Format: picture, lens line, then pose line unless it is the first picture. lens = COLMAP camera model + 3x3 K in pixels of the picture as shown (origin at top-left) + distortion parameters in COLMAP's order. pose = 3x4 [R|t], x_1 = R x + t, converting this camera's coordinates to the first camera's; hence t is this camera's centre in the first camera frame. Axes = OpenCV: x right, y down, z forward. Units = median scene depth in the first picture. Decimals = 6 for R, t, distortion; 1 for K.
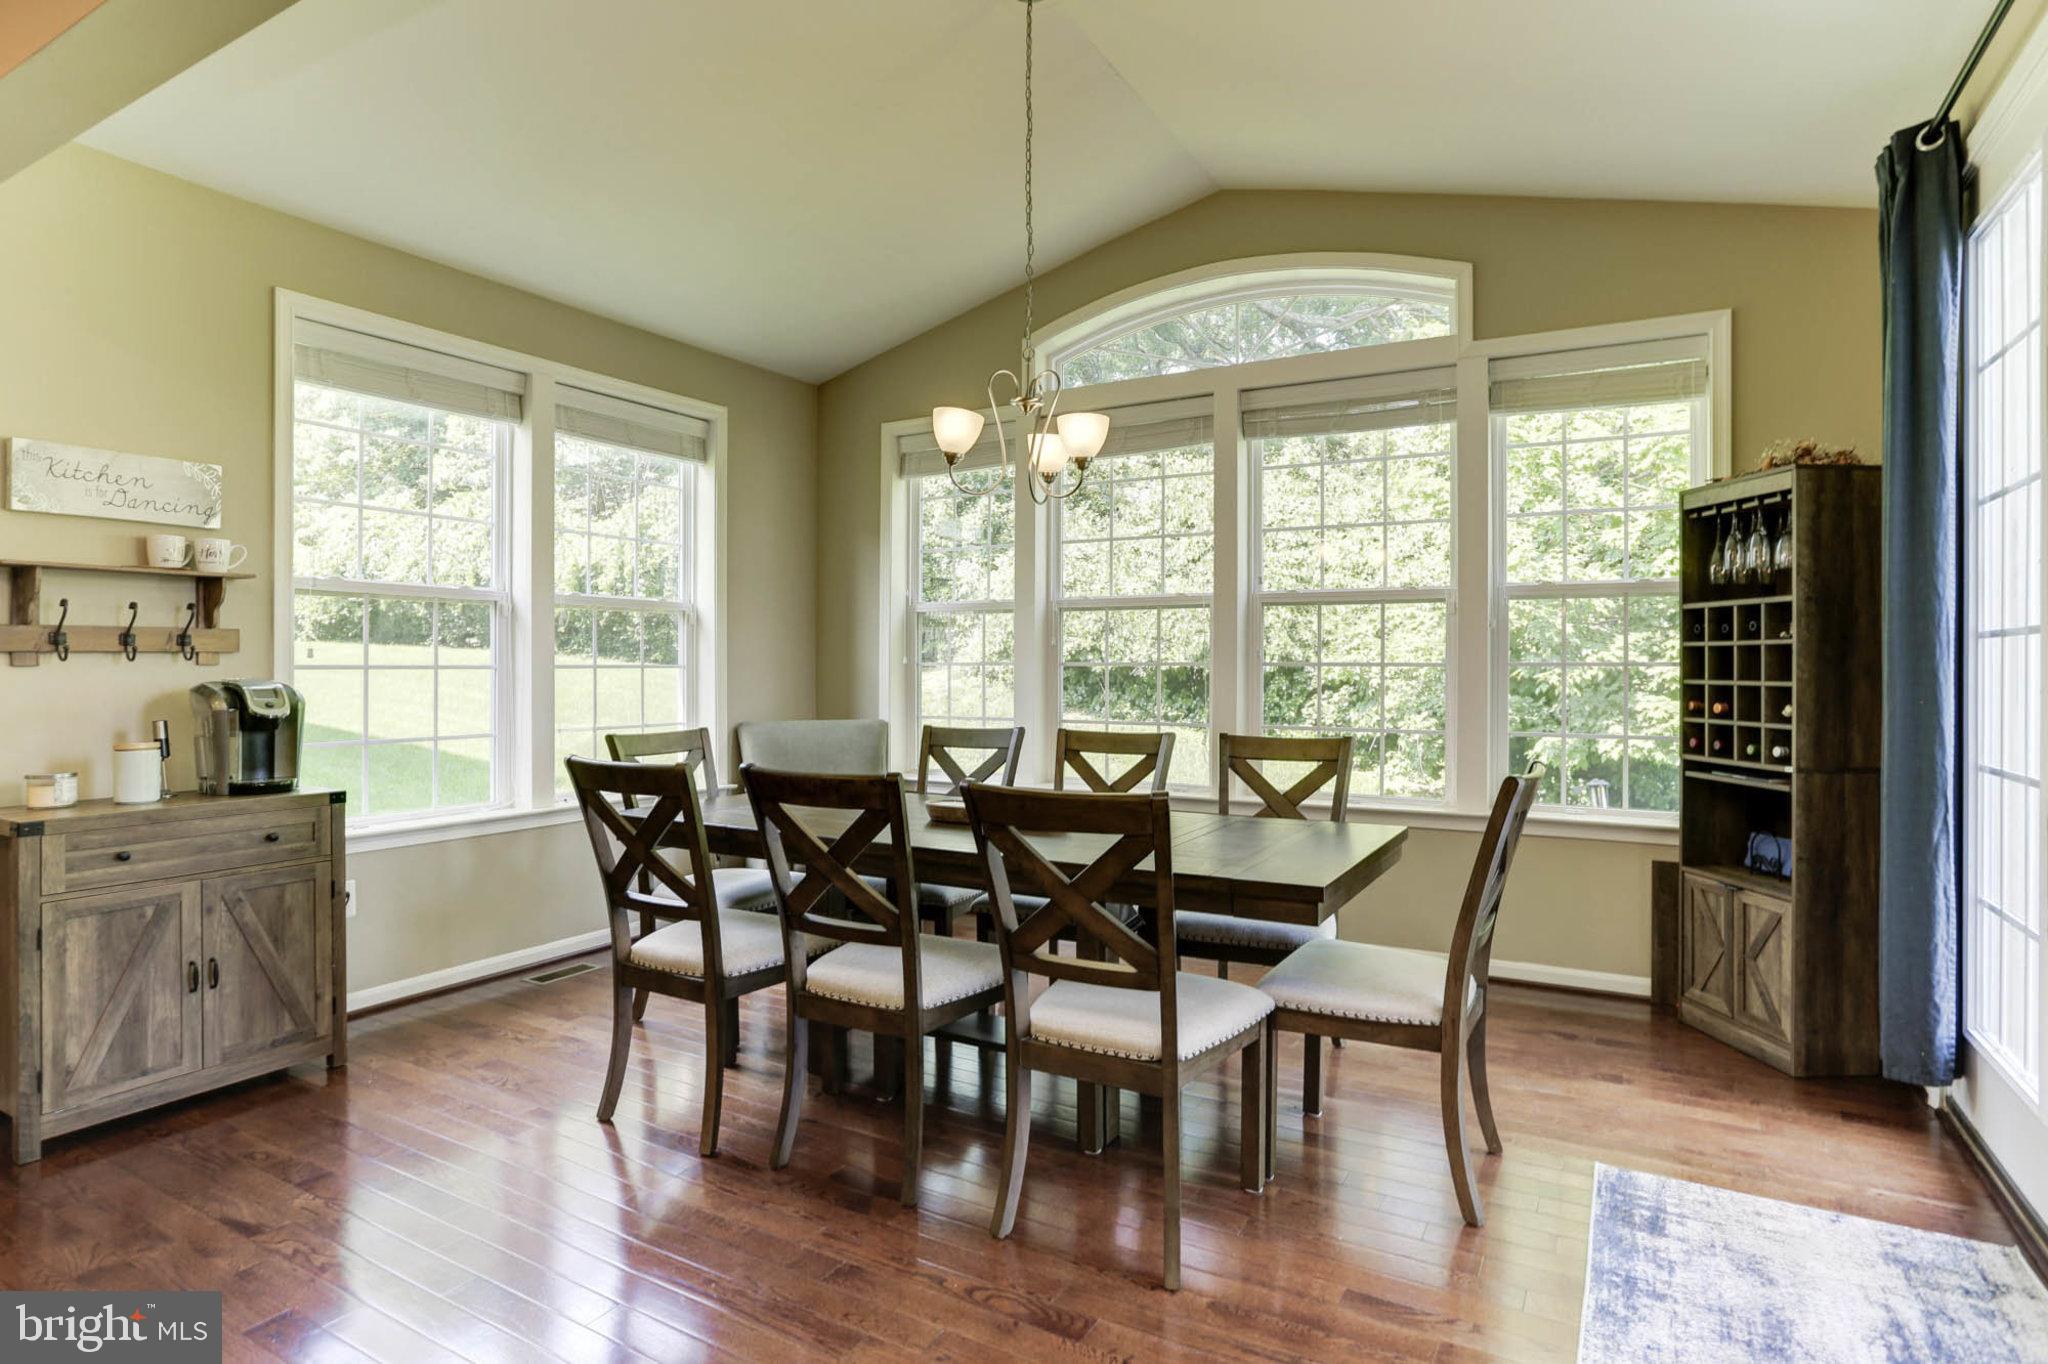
lens RADIAL K [[1075.5, 0, 1046.8], [0, 1075.5, 663.5], [0, 0, 1]] dist [-0.002045, 0.000536]
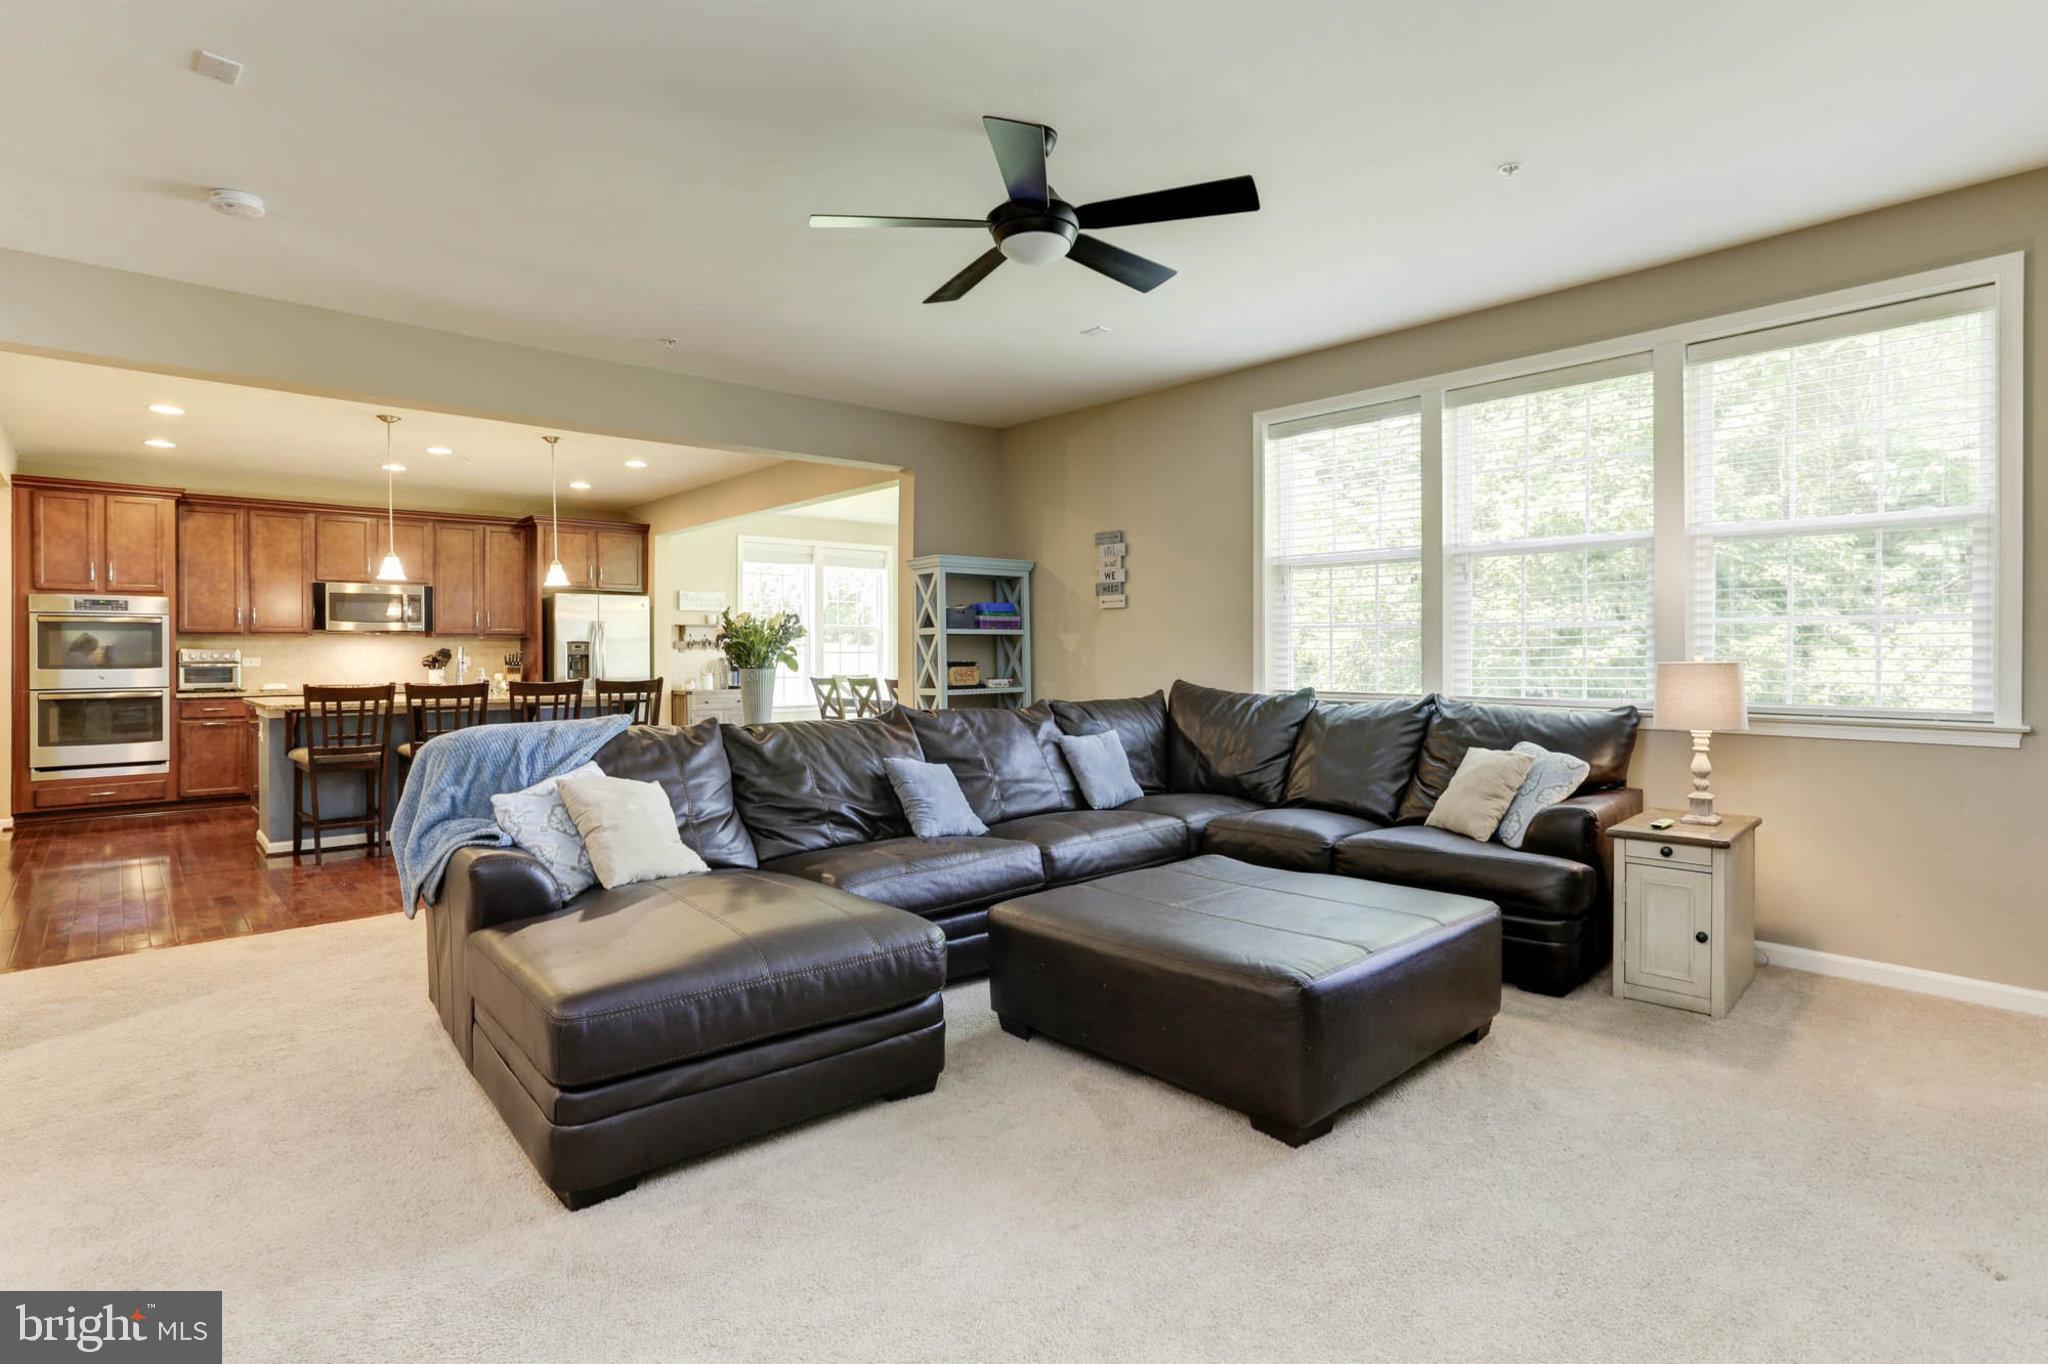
lens RADIAL K [[1024.7, 0, 1024.3], [0, 1024.7, 649.4], [0, 0, 1]] dist [-0.049328, 0.033093]
pose [[0.950760, -0.004743, -0.309891, 0.969487], [0.003959, 0.999987, -0.003158, 0.006359], [0.309902, 0.001776, 0.950767, -1.523835]]
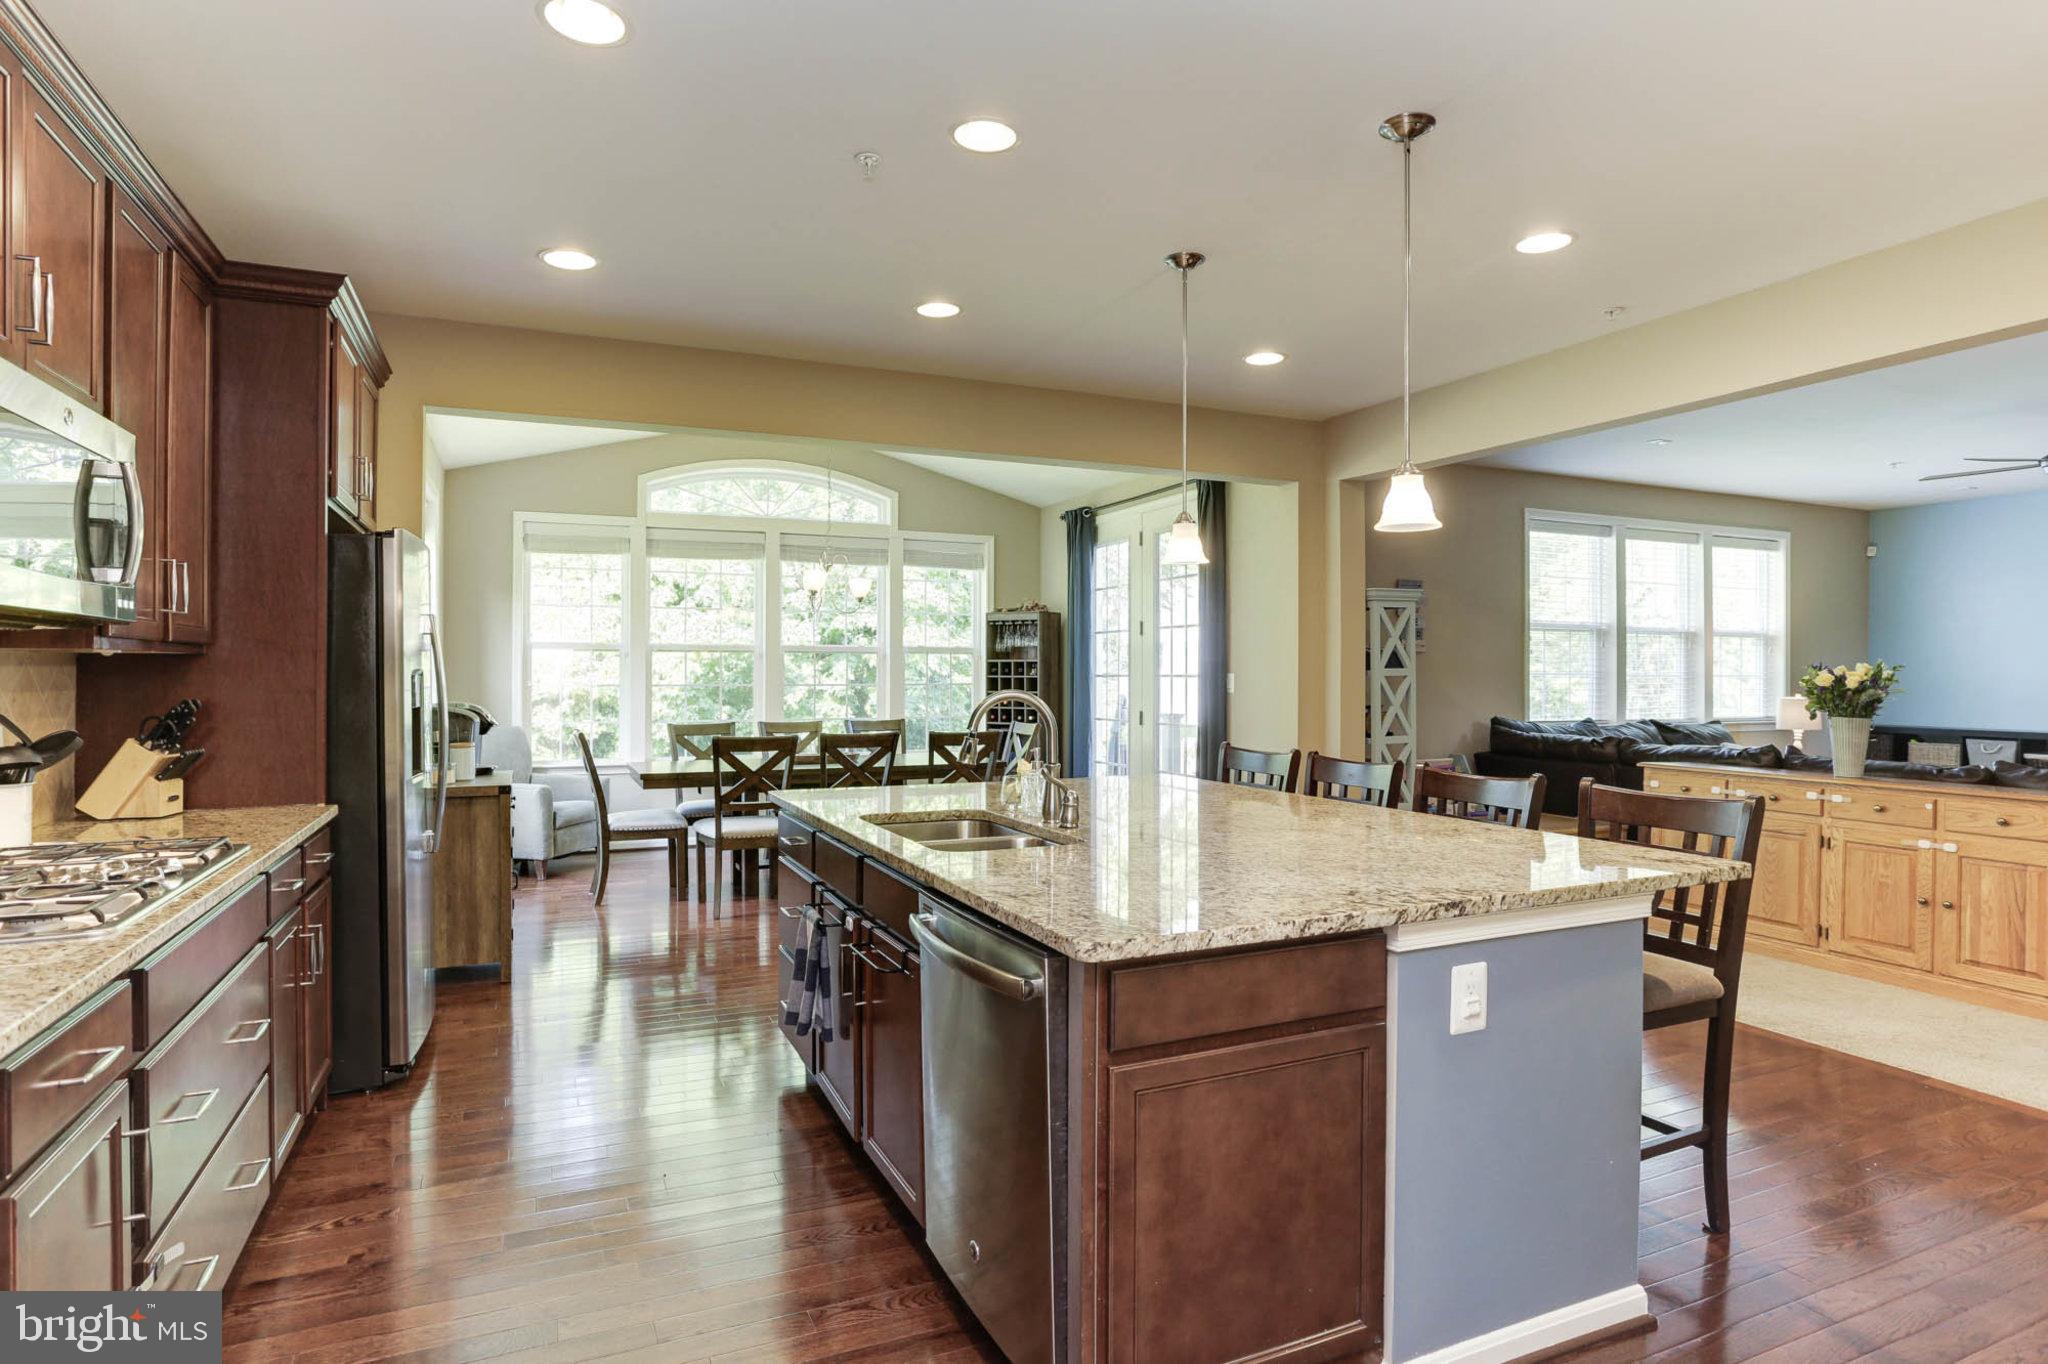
lens RADIAL K [[1068.6, 0, 1021.4], [0, 1068.6, 671.0], [0, 0, 1]] dist [-0.053293, 0.000301]
pose [[0.594326, 0.003553, 0.804216, -1.240491], [-0.001681, 0.999994, -0.003176, -0.021570], [-0.804222, 0.000535, 0.594328, -0.467785]]
